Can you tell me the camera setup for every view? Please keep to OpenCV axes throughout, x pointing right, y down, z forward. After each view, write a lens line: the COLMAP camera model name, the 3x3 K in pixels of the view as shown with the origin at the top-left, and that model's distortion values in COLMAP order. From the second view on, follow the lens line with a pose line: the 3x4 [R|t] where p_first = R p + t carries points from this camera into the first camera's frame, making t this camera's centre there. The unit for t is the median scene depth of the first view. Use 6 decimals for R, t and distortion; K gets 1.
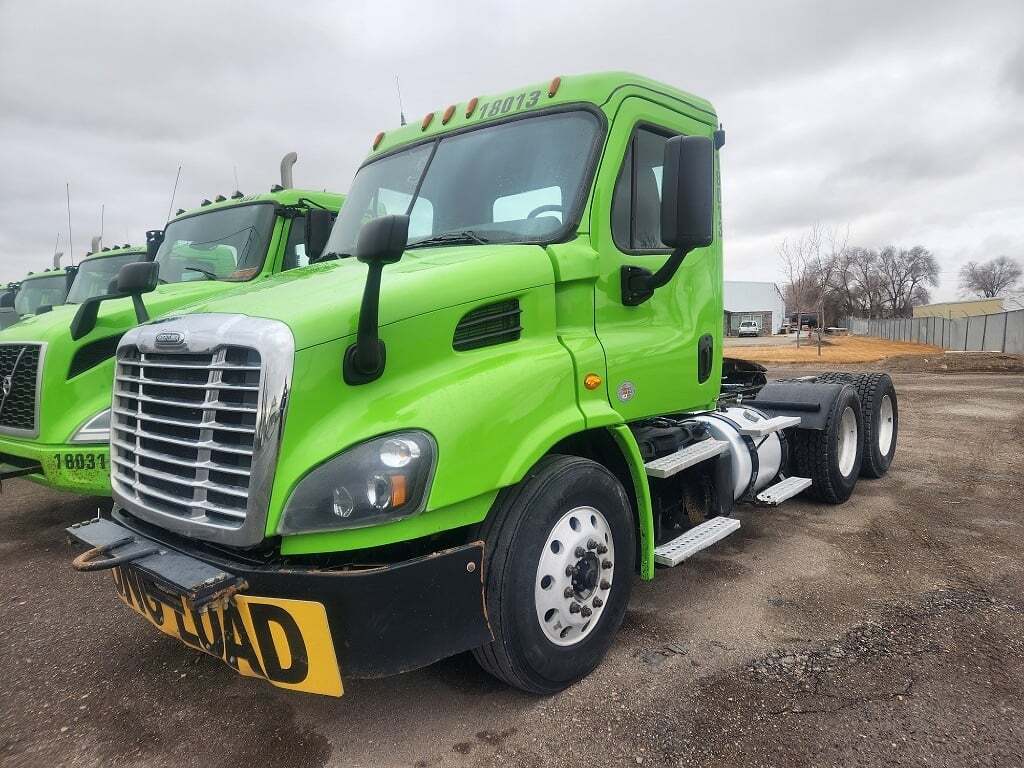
lens RADIAL K [[688.5, 0, 518.1], [0, 688.5, 393.0], [0, 0, 1]] dist [0.078474, 0.003390]
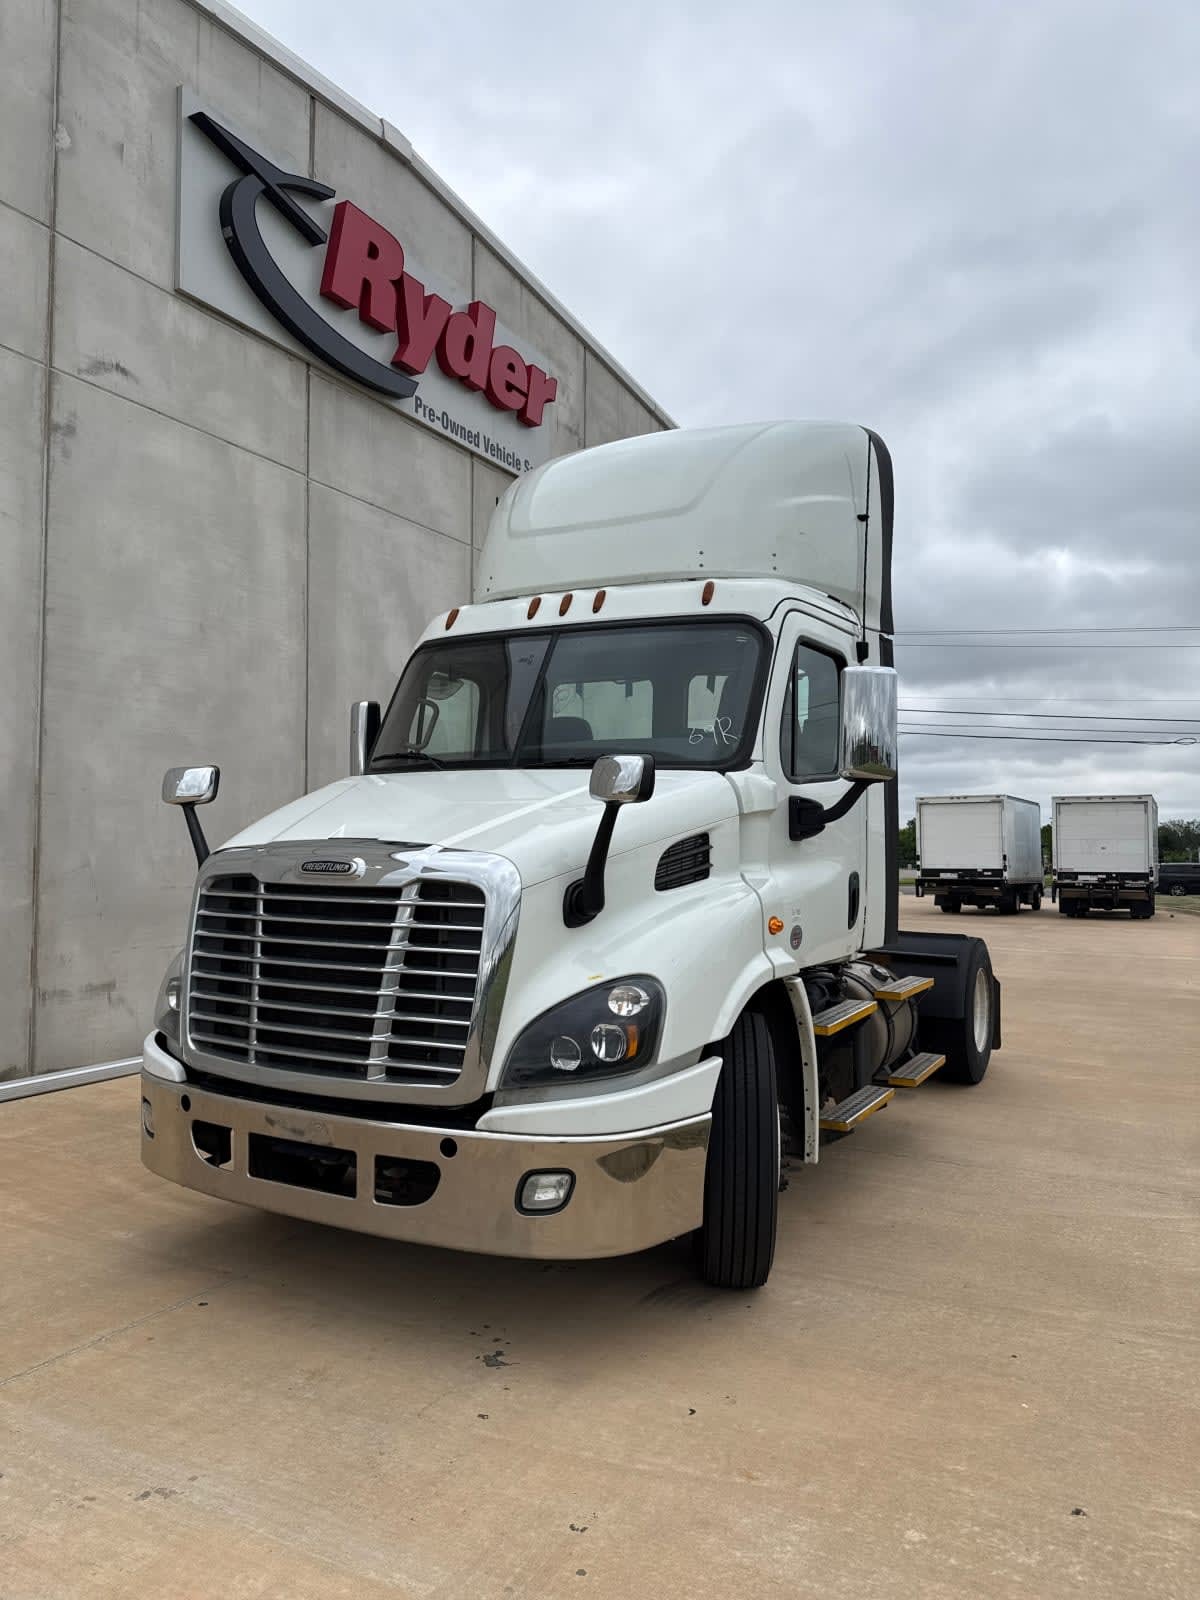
lens RADIAL K [[1117.7, 0, 602.7], [0, 1117.7, 804.4], [0, 0, 1]] dist [0.094015, 0.004040]
pose [[0.981434, 0.037437, 0.188109, -0.403012], [-0.013719, 0.991956, -0.125840, 0.012838], [-0.191307, 0.120923, 0.974053, -0.398248]]
